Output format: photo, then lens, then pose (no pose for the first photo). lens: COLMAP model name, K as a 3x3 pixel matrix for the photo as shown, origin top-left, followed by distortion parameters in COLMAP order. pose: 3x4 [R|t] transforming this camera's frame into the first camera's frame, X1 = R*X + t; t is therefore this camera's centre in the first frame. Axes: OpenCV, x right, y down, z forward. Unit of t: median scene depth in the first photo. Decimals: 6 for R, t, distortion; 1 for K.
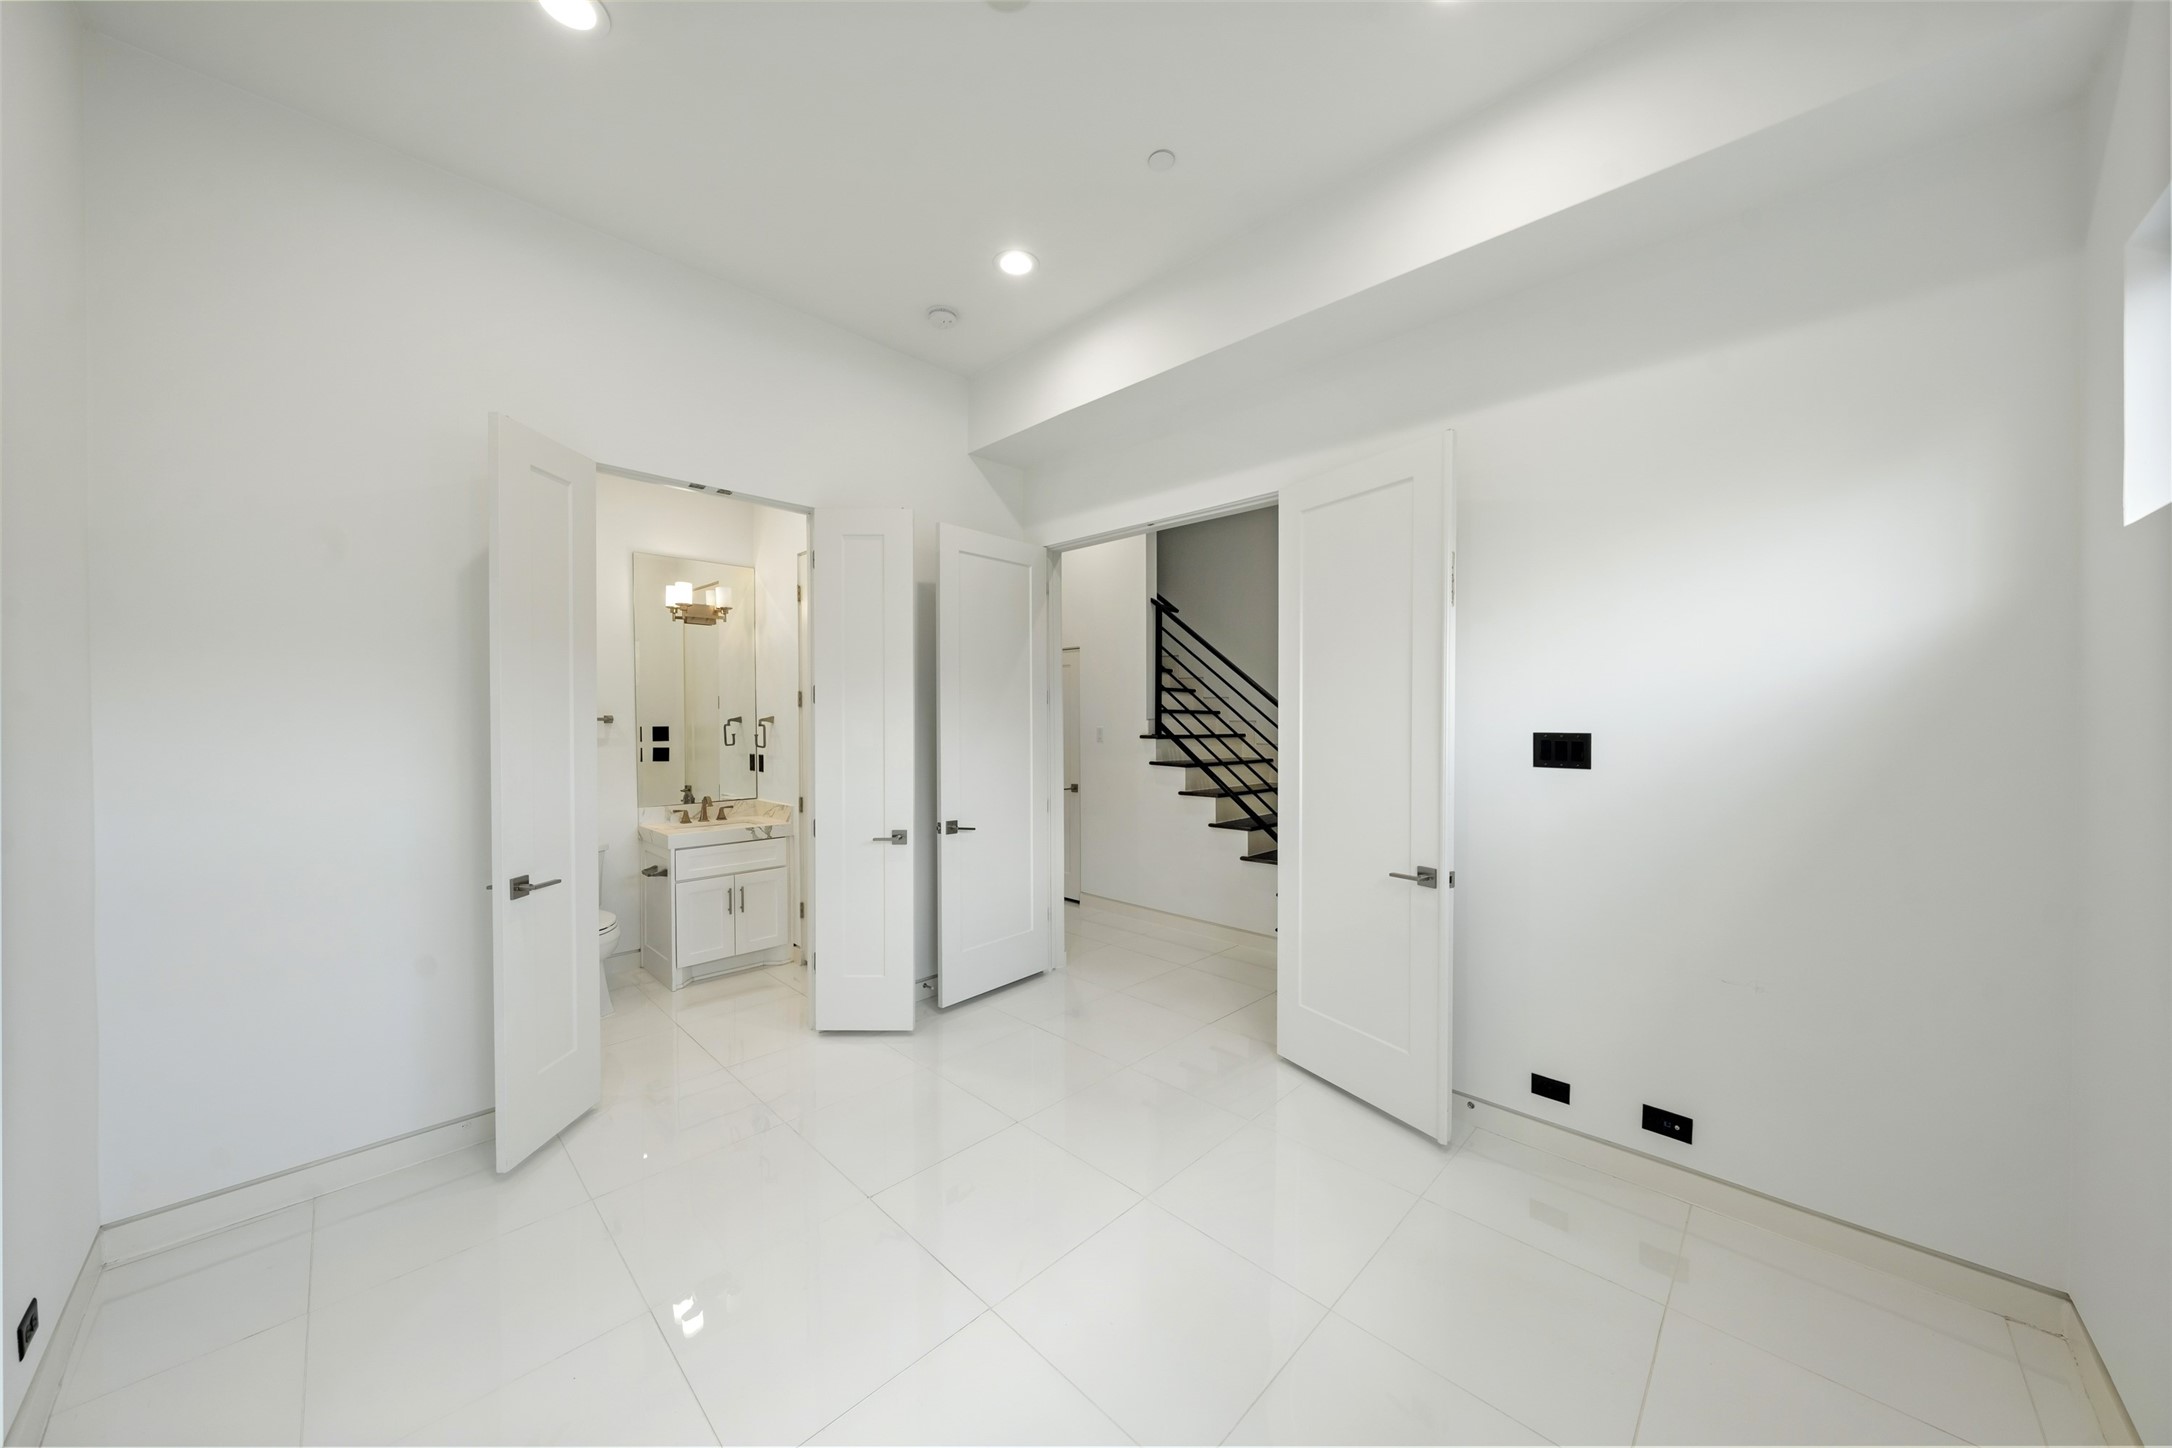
lens RADIAL K [[746.0, 0, 1086.2], [0, 746.0, 721.2], [0, 0, 1]] dist [-0.002178, -0.000249]
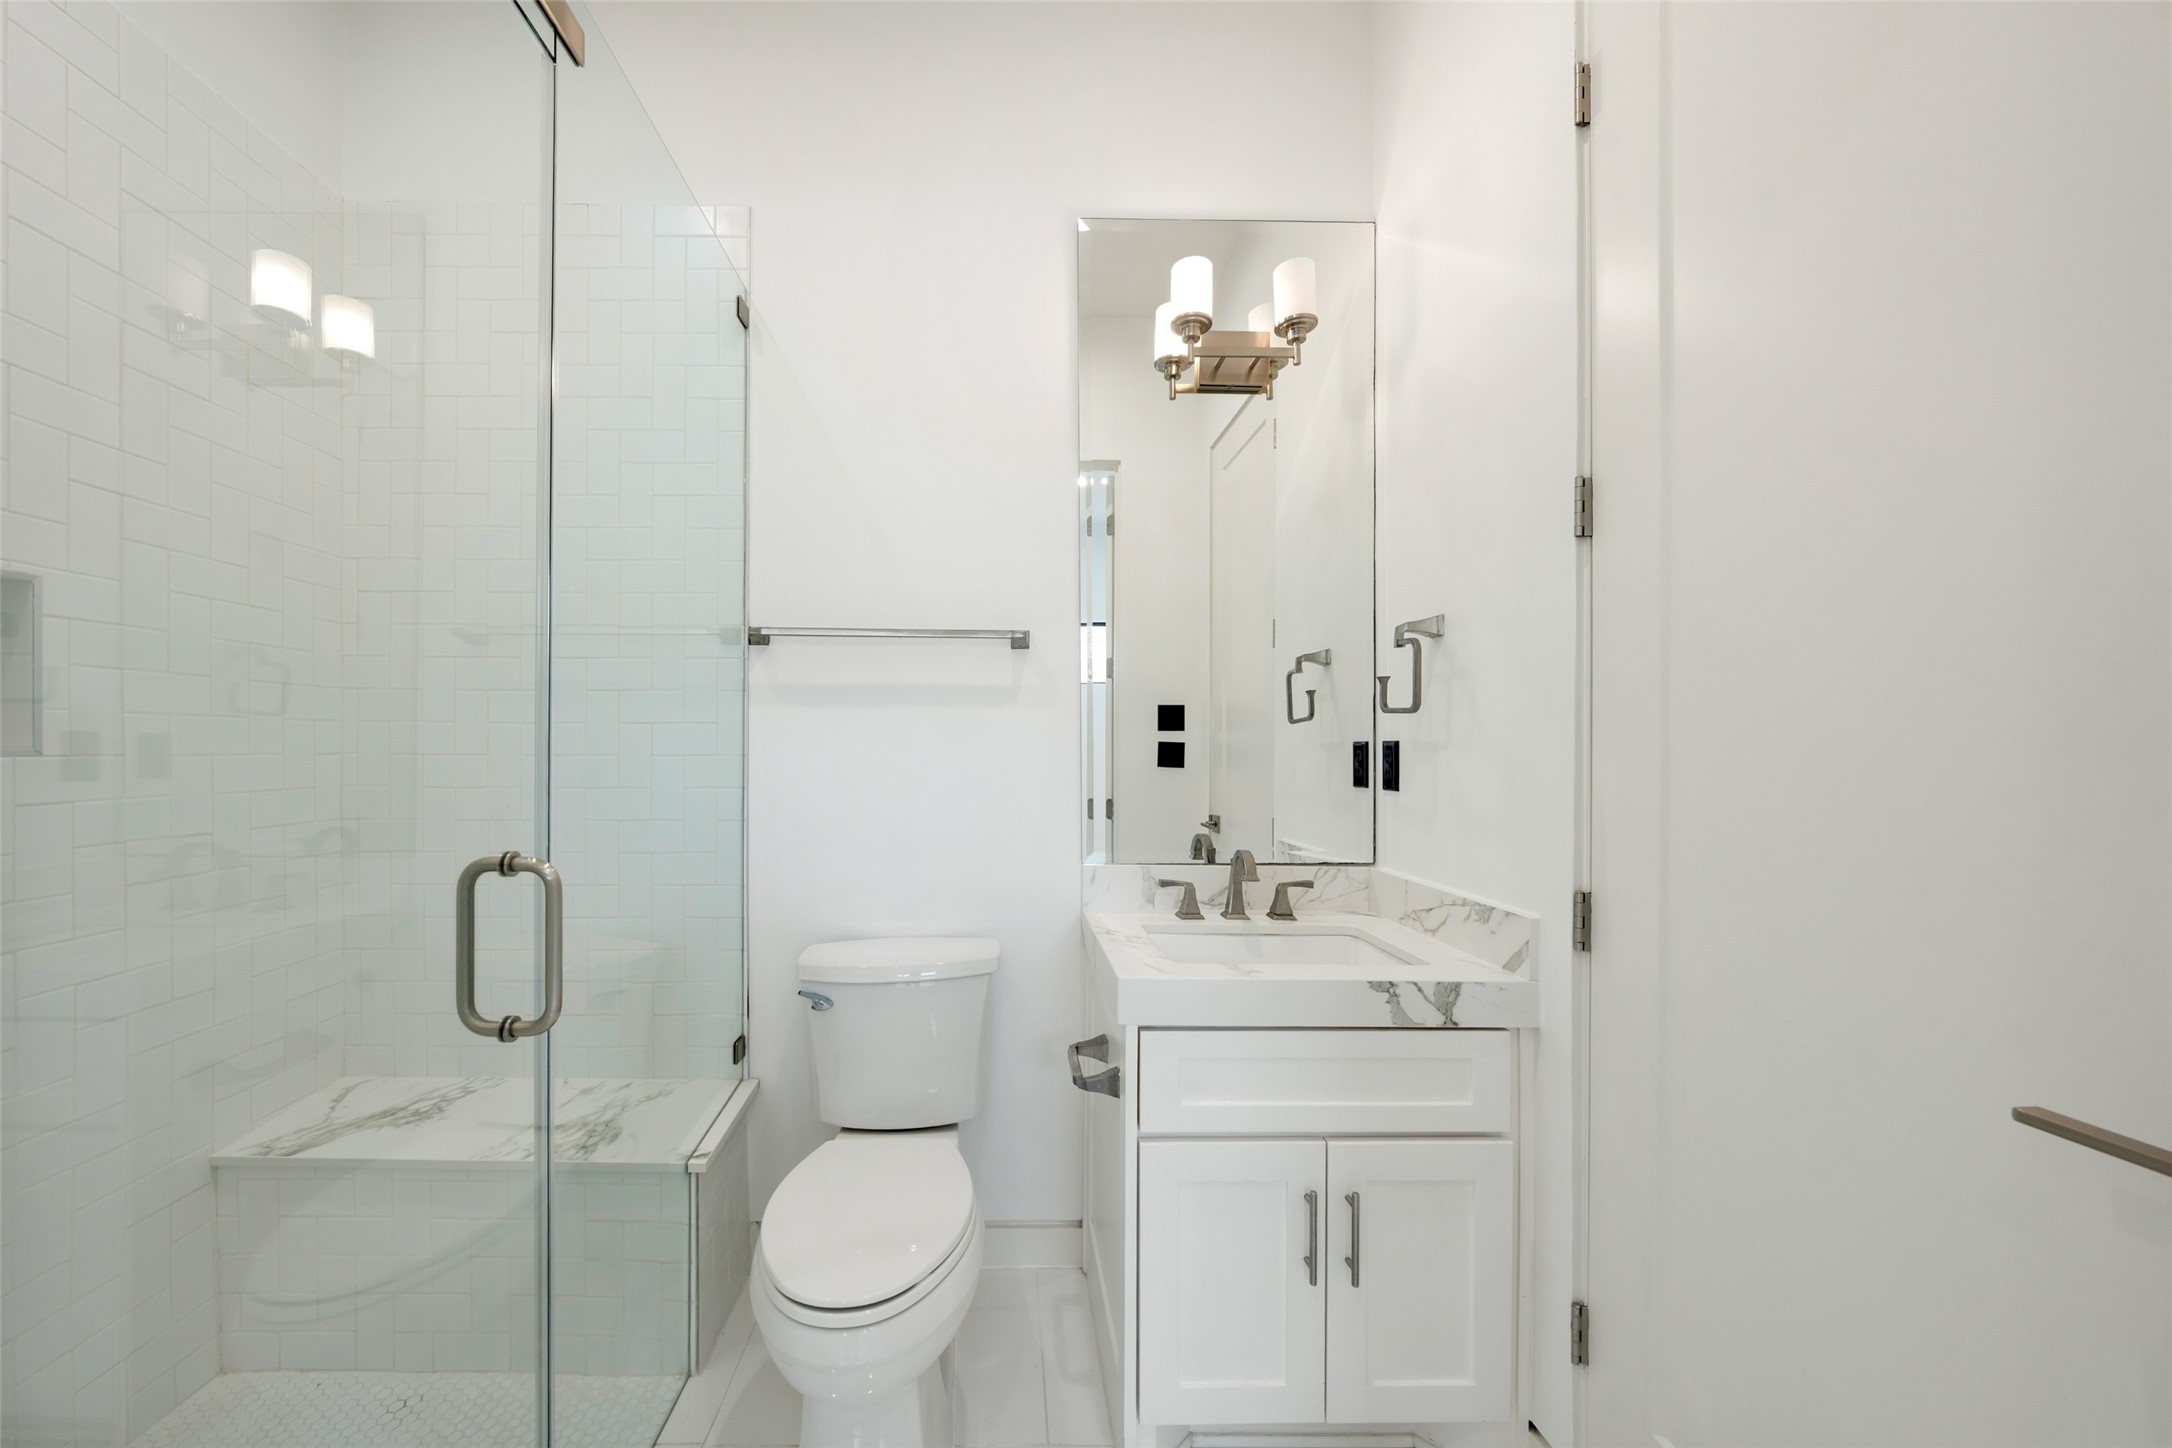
lens RADIAL K [[746.0, 0, 1008.5], [0, 746.0, 755.0], [0, 0, 1]] dist [-0.002178, -0.000249]
pose [[0.705662, 0.011625, -0.708453, -0.328359], [-0.010345, 0.999928, 0.006104, 0.053006], [0.708473, 0.003021, 0.705731, 0.653397]]
